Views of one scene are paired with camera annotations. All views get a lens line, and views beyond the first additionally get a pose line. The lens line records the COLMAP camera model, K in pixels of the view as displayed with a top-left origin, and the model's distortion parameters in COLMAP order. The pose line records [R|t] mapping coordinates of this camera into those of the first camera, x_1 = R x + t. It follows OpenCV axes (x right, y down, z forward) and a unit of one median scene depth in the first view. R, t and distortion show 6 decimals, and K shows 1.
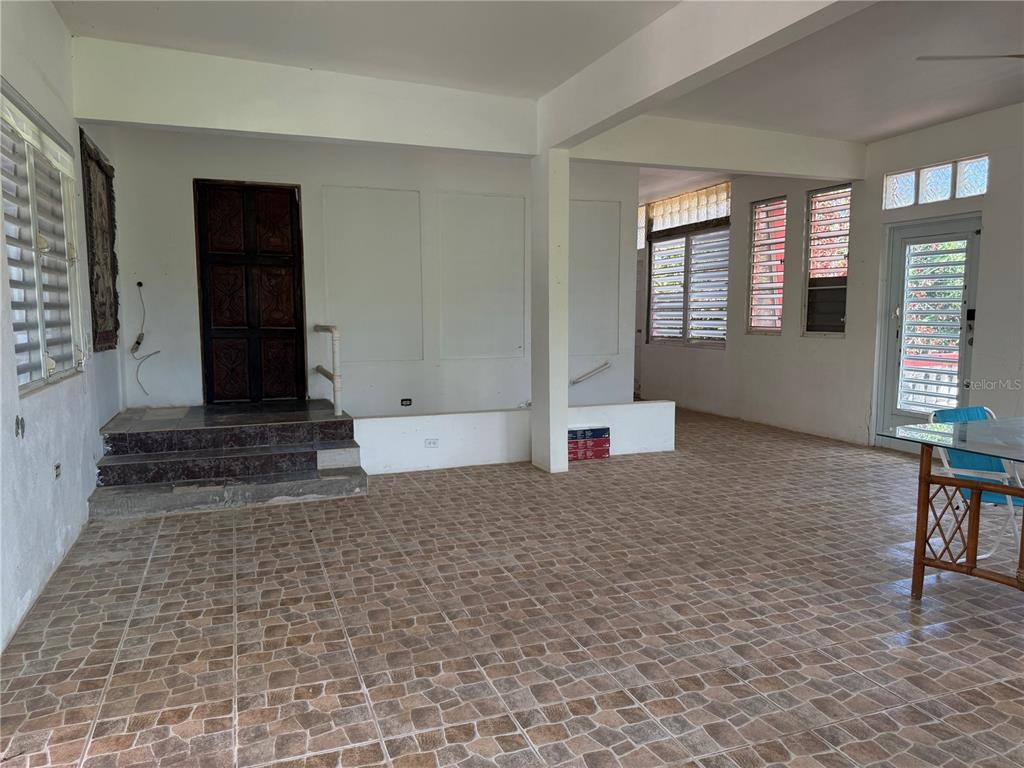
lens RADIAL K [[722.0, 0, 512.0], [0, 722.0, 384.0], [0, 0, 1]] dist [0.071292, -0.080824]
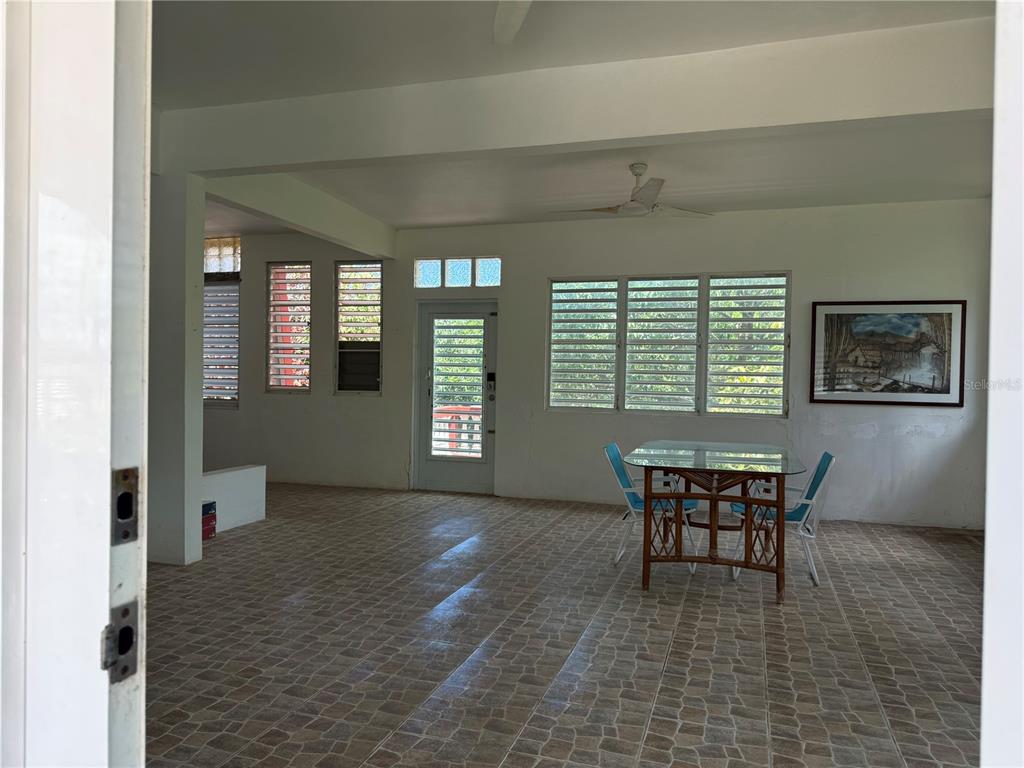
lens RADIAL K [[722.0, 0, 512.0], [0, 722.0, 384.0], [0, 0, 1]] dist [0.071292, -0.080824]
pose [[0.622871, 0.003946, 0.782315, -0.313359], [0.059945, 0.996807, -0.052756, -0.011930], [-0.780025, 0.079756, 0.620645, 0.167558]]
